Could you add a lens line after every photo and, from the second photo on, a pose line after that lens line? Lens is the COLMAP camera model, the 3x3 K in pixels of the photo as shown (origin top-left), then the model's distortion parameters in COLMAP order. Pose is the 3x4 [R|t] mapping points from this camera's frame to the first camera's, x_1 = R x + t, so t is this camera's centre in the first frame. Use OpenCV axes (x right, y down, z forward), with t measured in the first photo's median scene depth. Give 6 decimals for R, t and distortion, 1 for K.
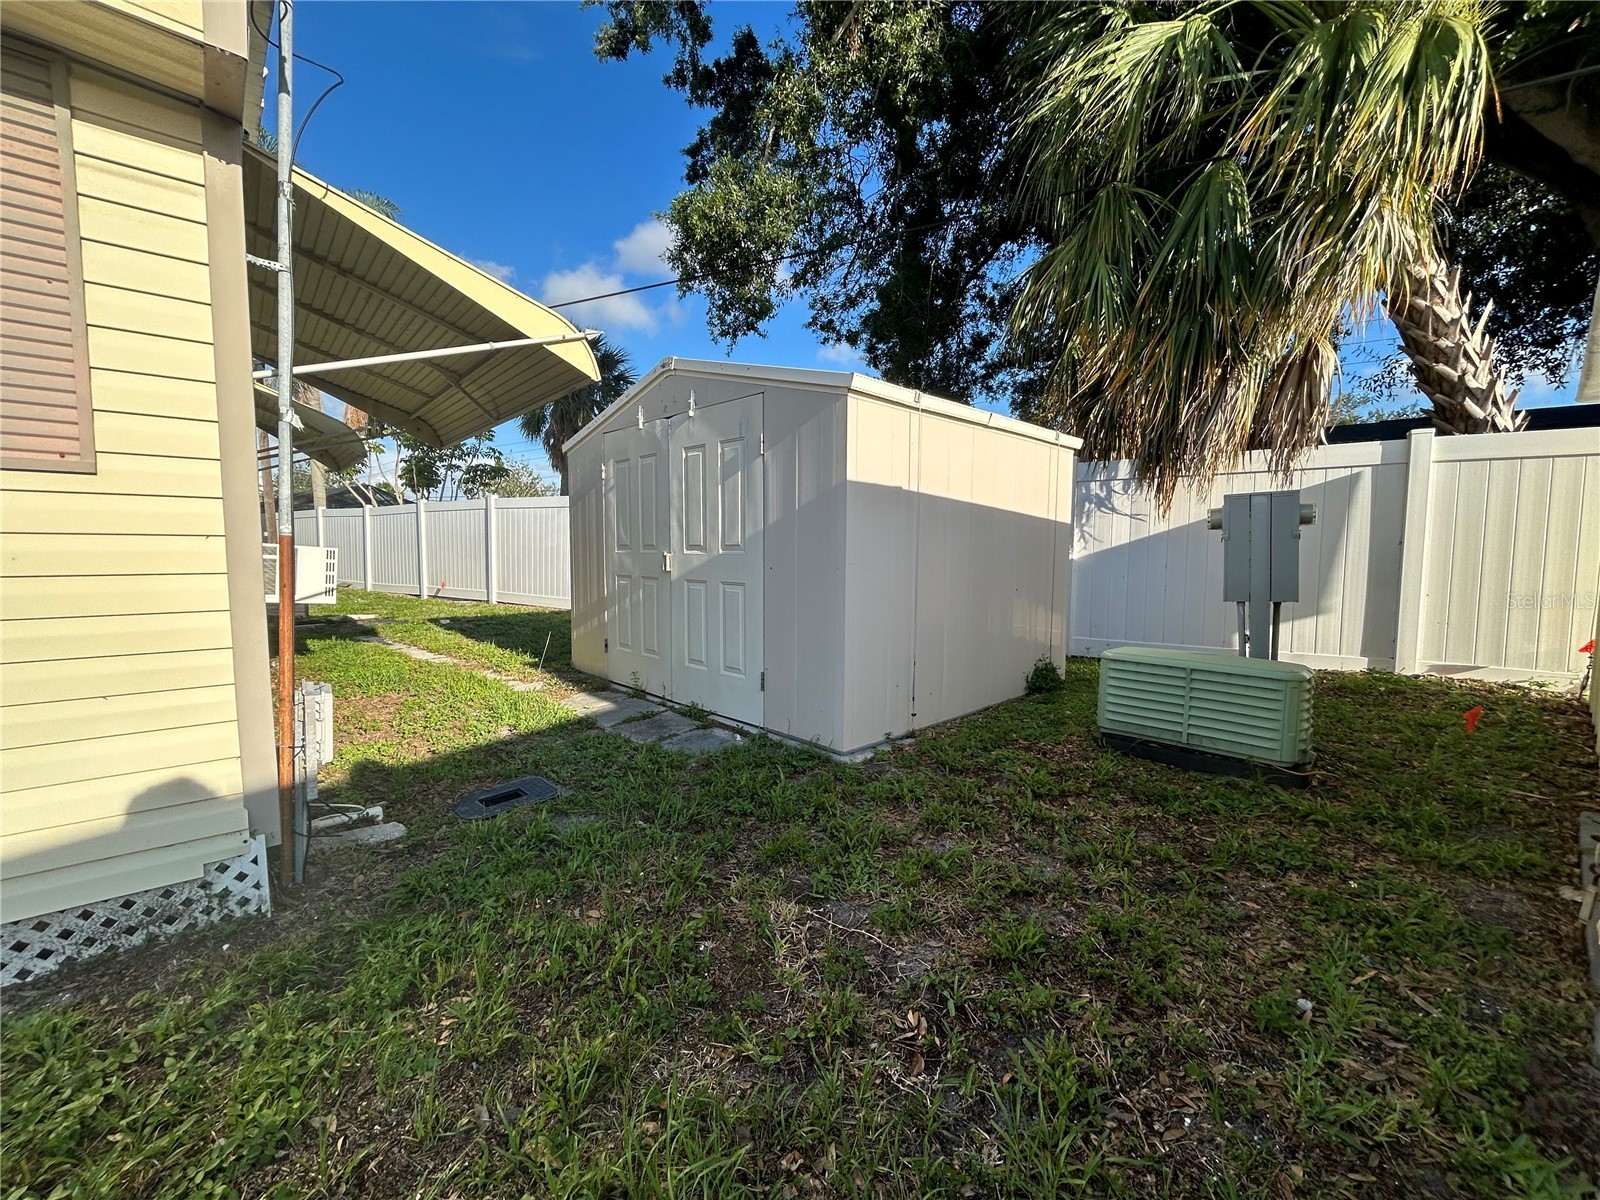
lens RADIAL K [[645.5, 0, 799.4], [0, 645.5, 599.1], [0, 0, 1]] dist [-0.004183, 0.000403]
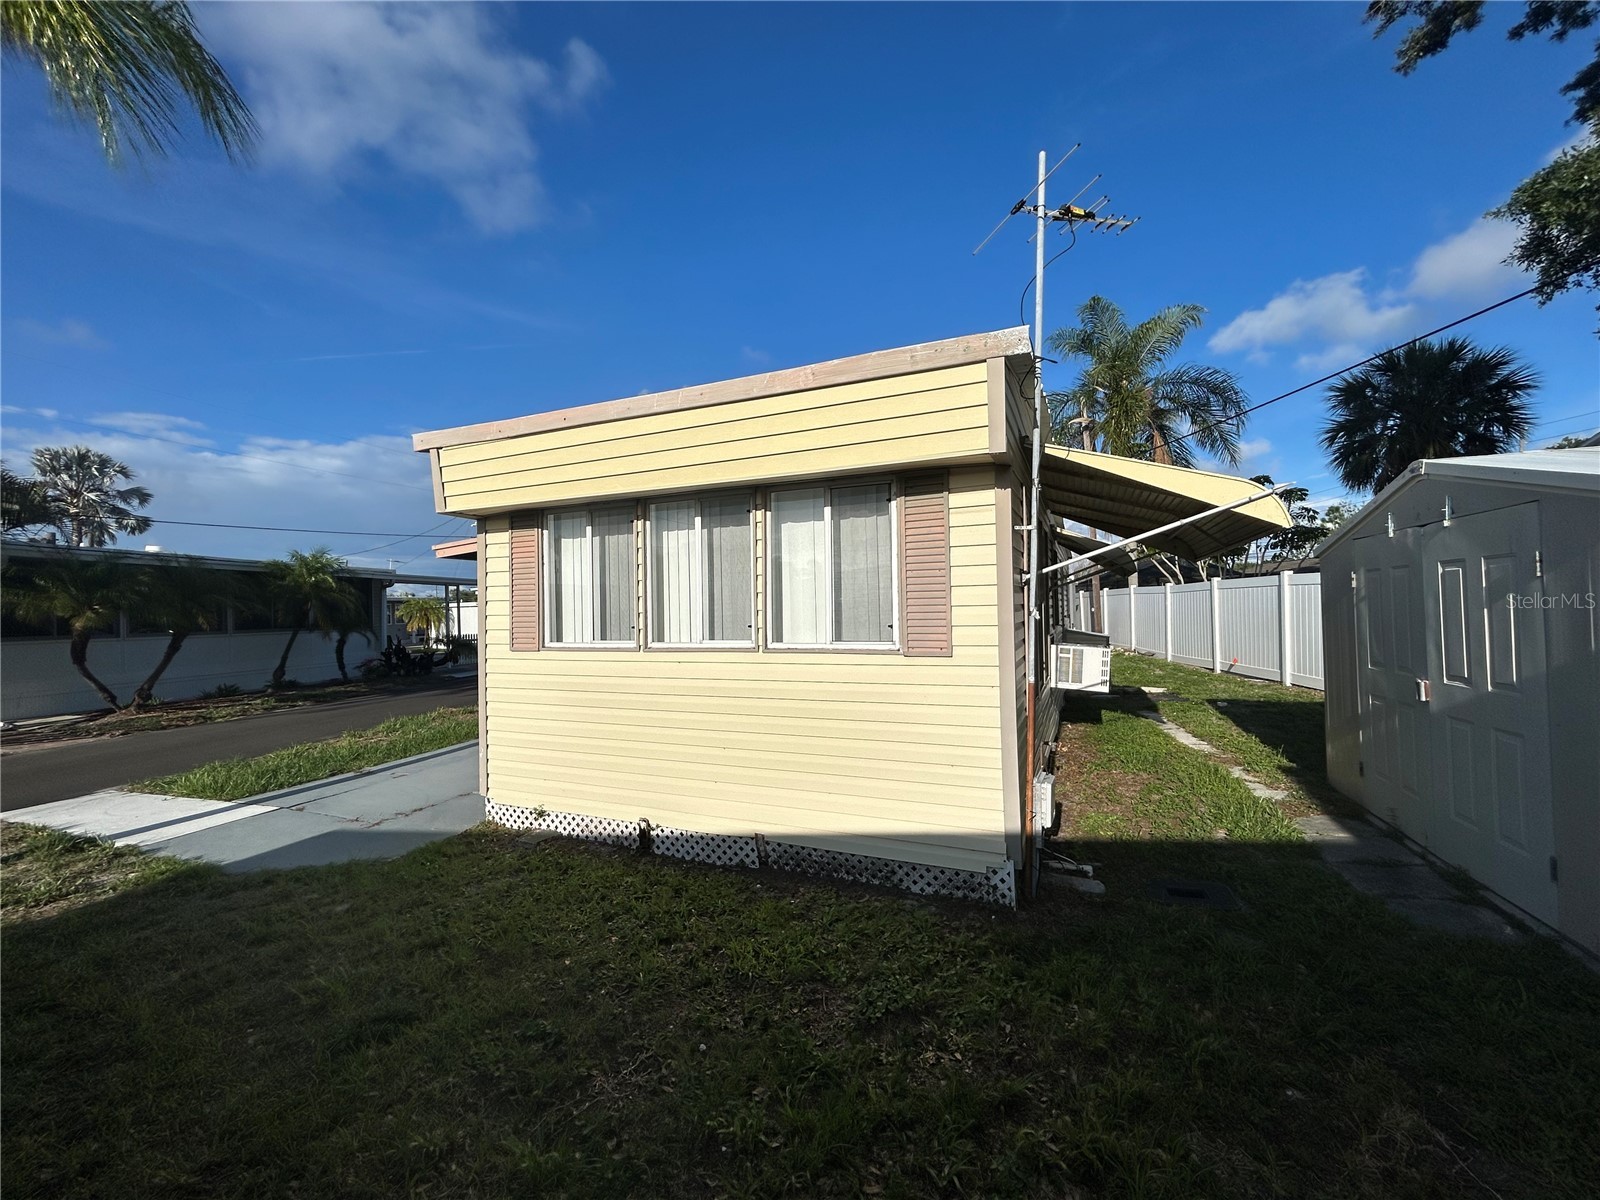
lens RADIAL K [[645.5, 0, 798.3], [0, 645.5, 601.2], [0, 0, 1]] dist [-0.004183, 0.000403]
pose [[0.418049, -0.029980, -0.907930, 0.277444], [-0.043694, 0.997635, -0.053061, -0.113005], [0.907373, 0.061853, 0.415750, -0.153137]]
